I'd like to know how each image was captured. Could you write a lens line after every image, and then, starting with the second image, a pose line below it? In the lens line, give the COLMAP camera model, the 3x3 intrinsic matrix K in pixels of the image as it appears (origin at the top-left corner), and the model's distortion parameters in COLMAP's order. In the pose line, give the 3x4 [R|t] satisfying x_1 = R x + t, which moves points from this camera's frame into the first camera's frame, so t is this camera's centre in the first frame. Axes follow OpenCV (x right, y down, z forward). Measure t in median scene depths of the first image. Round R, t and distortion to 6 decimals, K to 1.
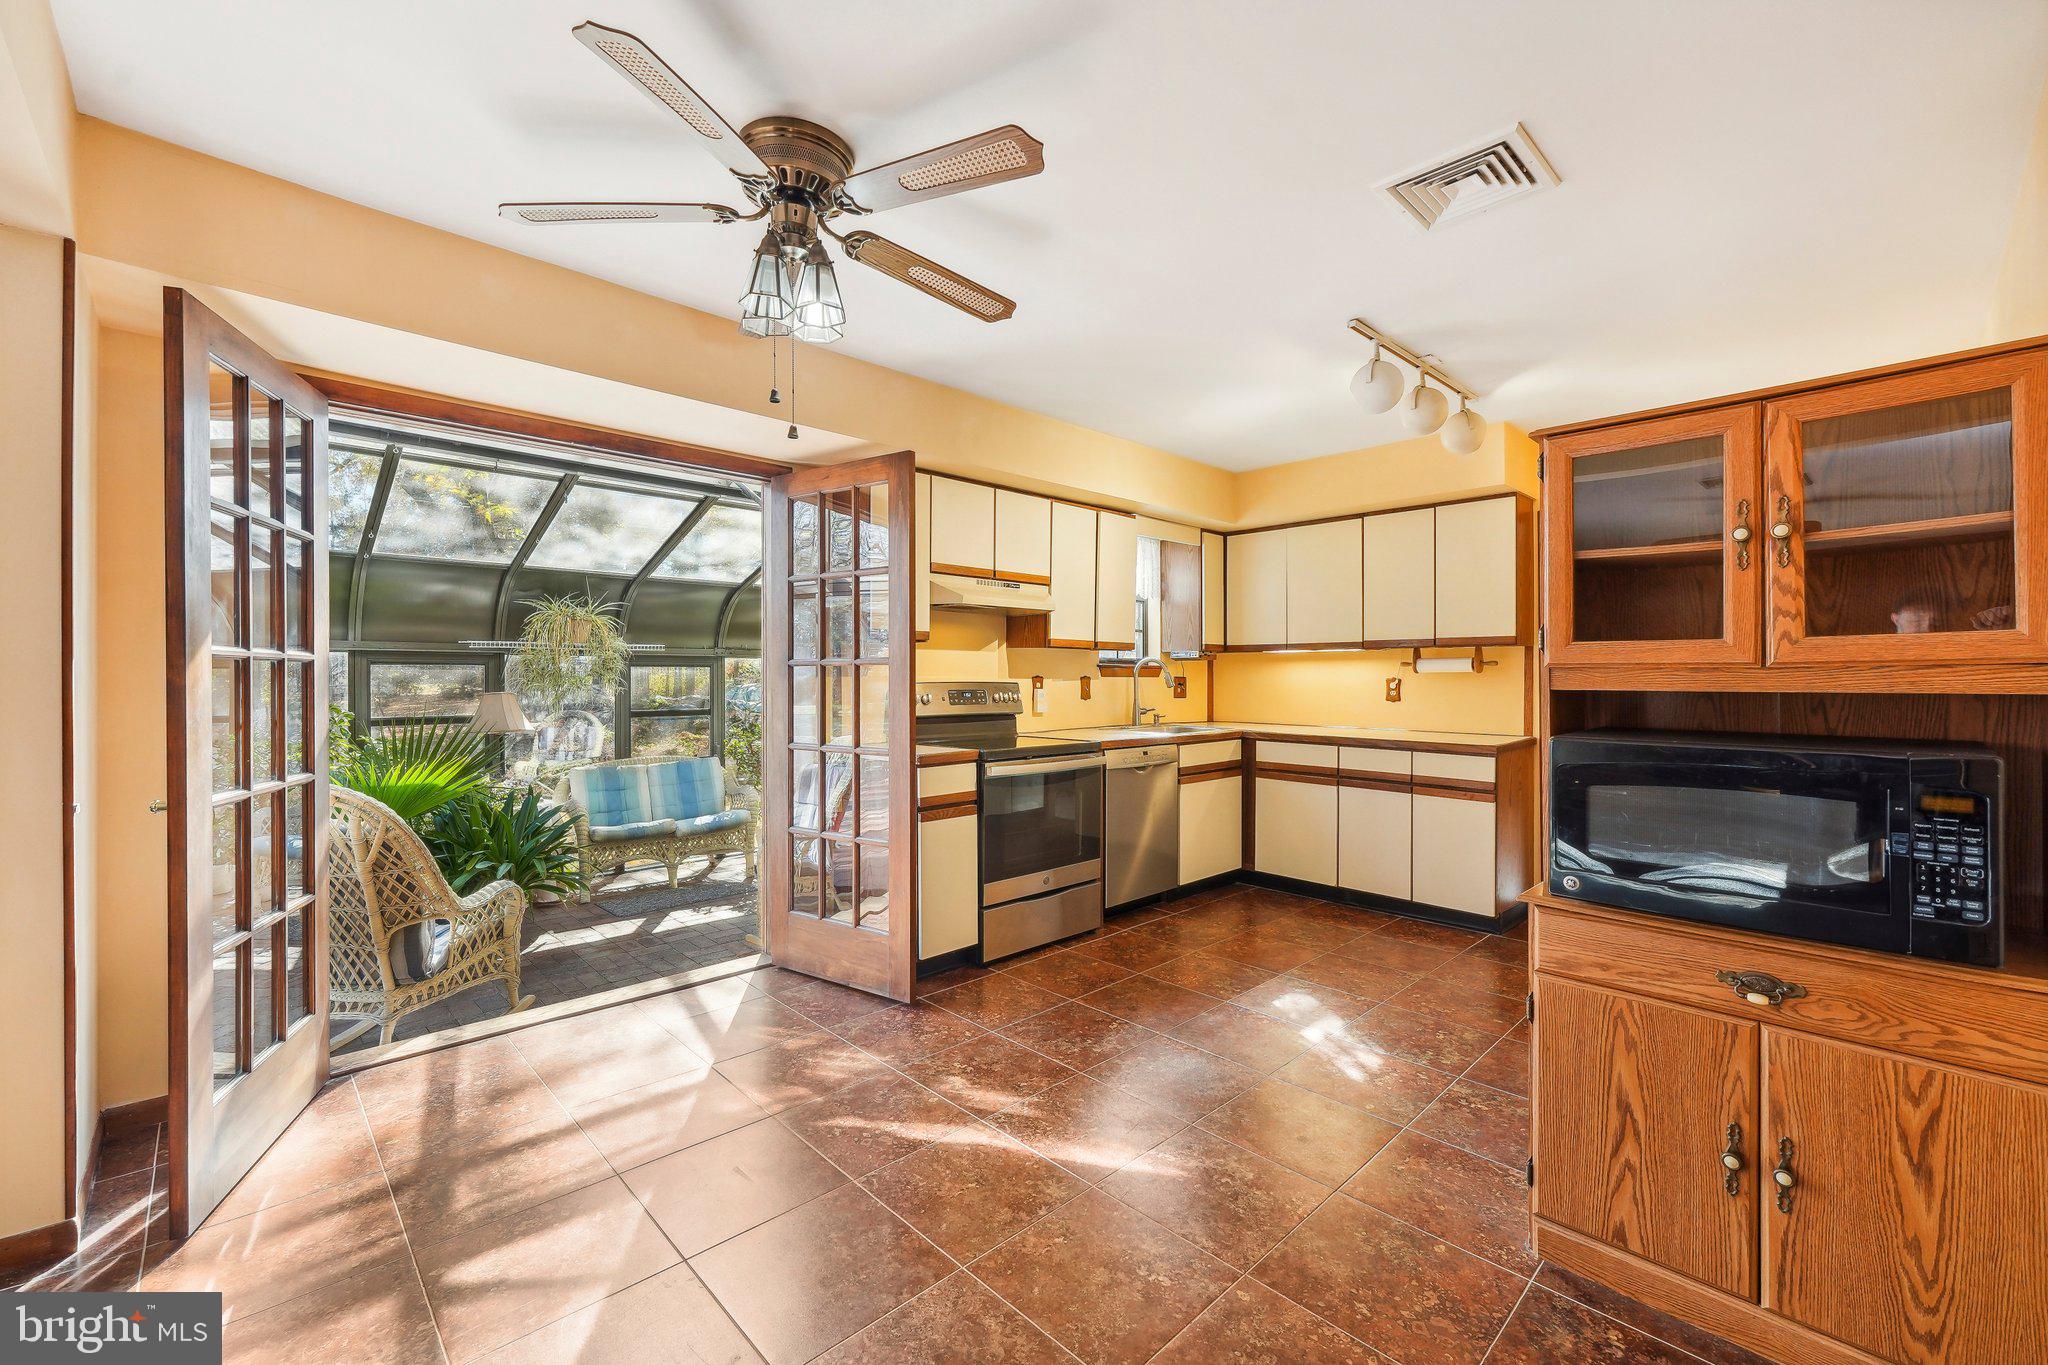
lens RADIAL K [[834.1, 0, 1019.4], [0, 834.1, 671.9], [0, 0, 1]] dist [0.000688, 0.000493]
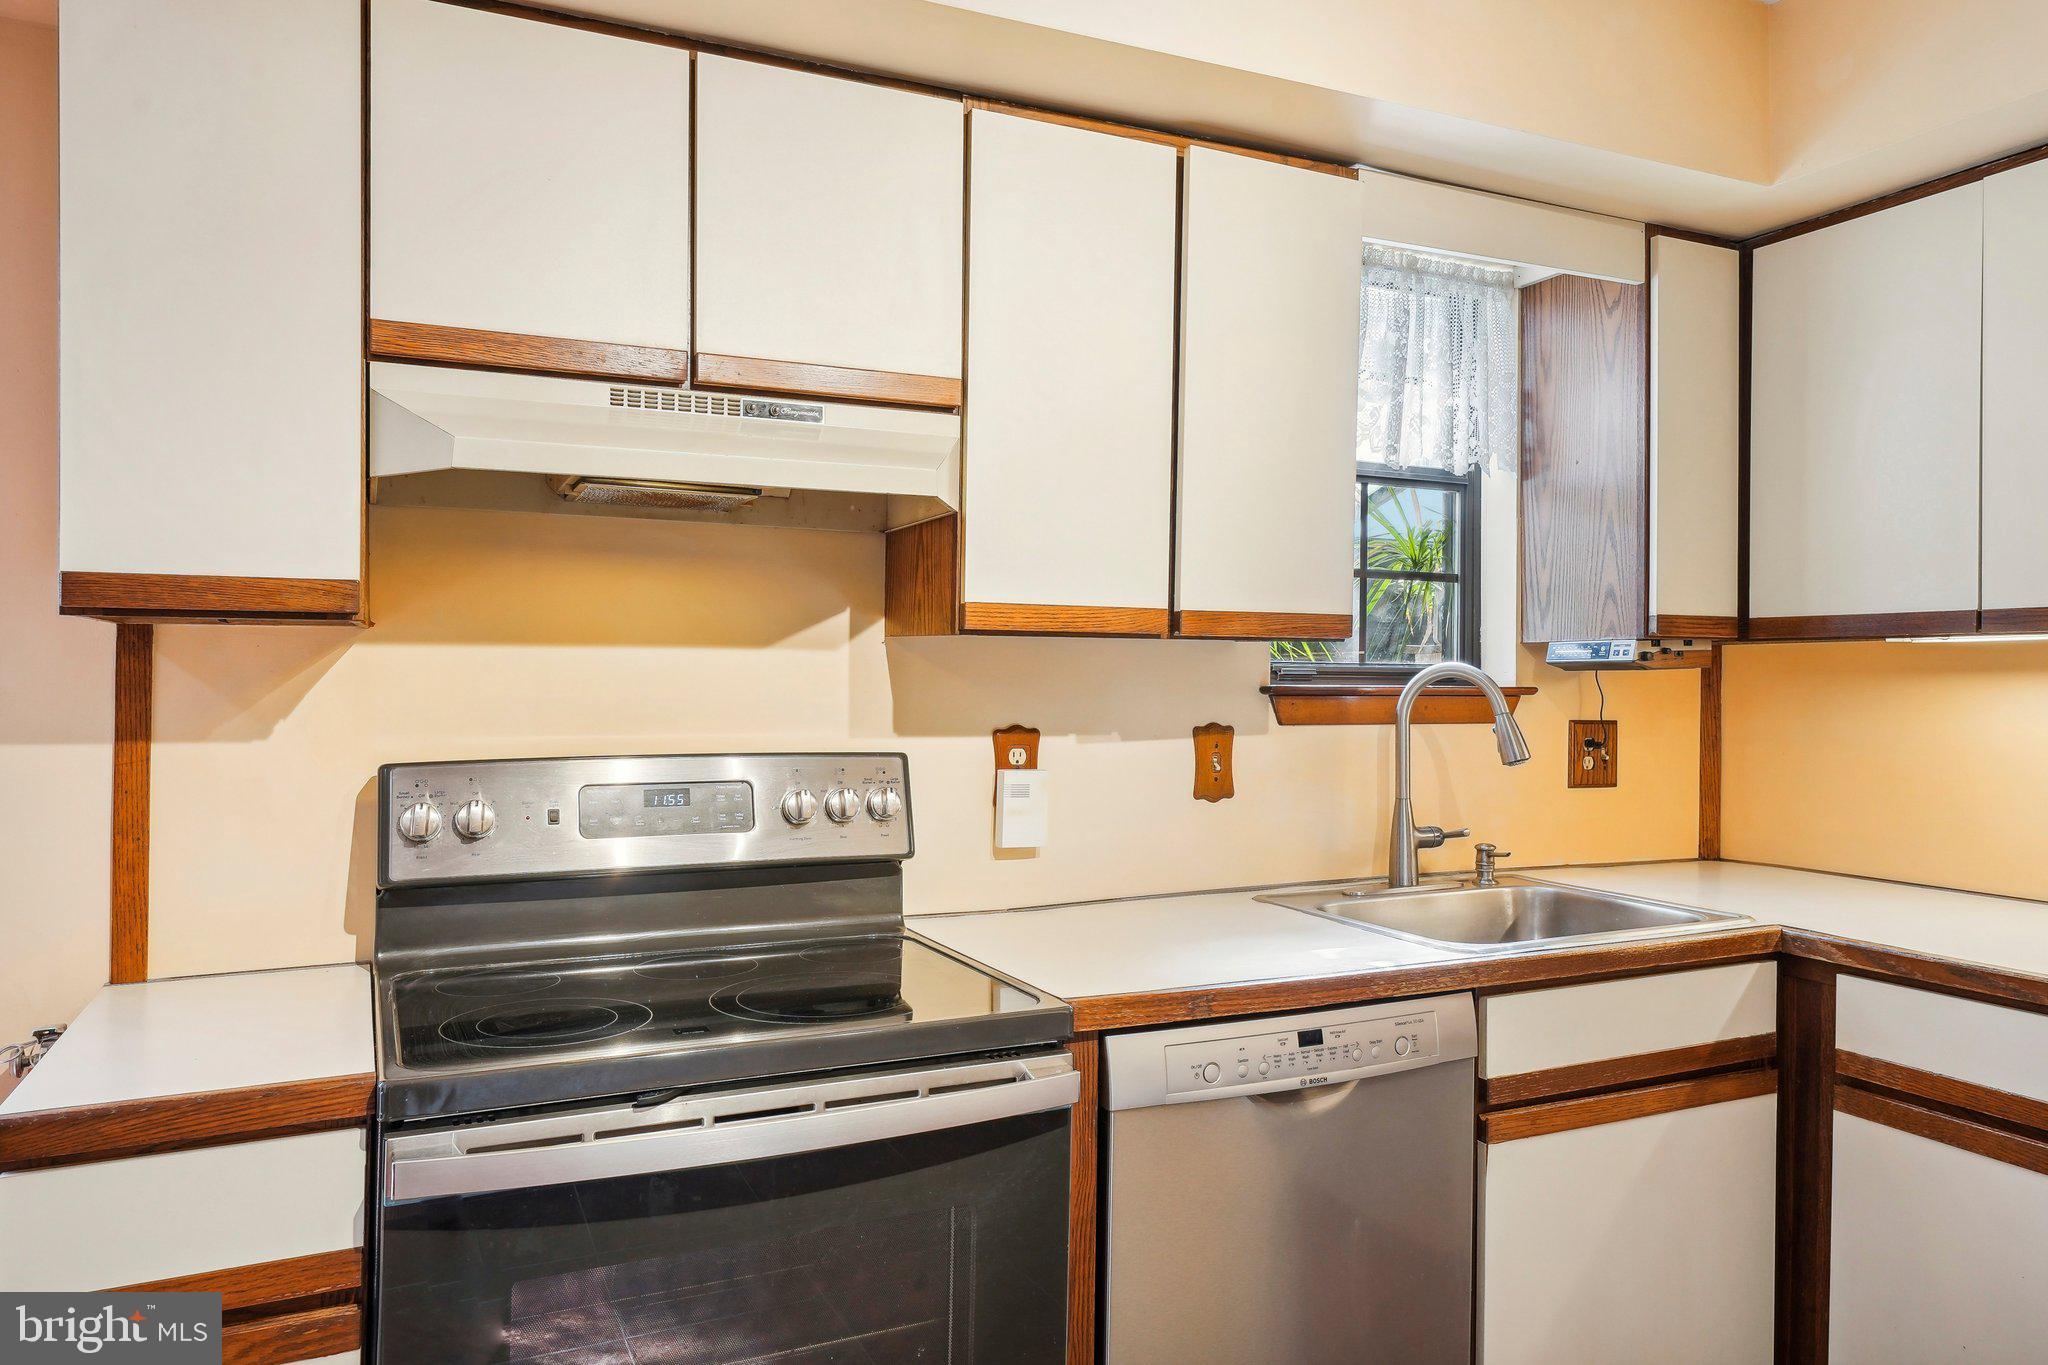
lens RADIAL K [[1405.9, 0, 1024.0], [0, 1405.9, 682.5], [0, 0, 1]] dist [0.009285, -0.000378]
pose [[0.948825, 0.000681, -0.315801, 0.178715], [0.001920, 0.999967, 0.007927, -0.014578], [0.315796, -0.008127, 0.948792, 0.488649]]
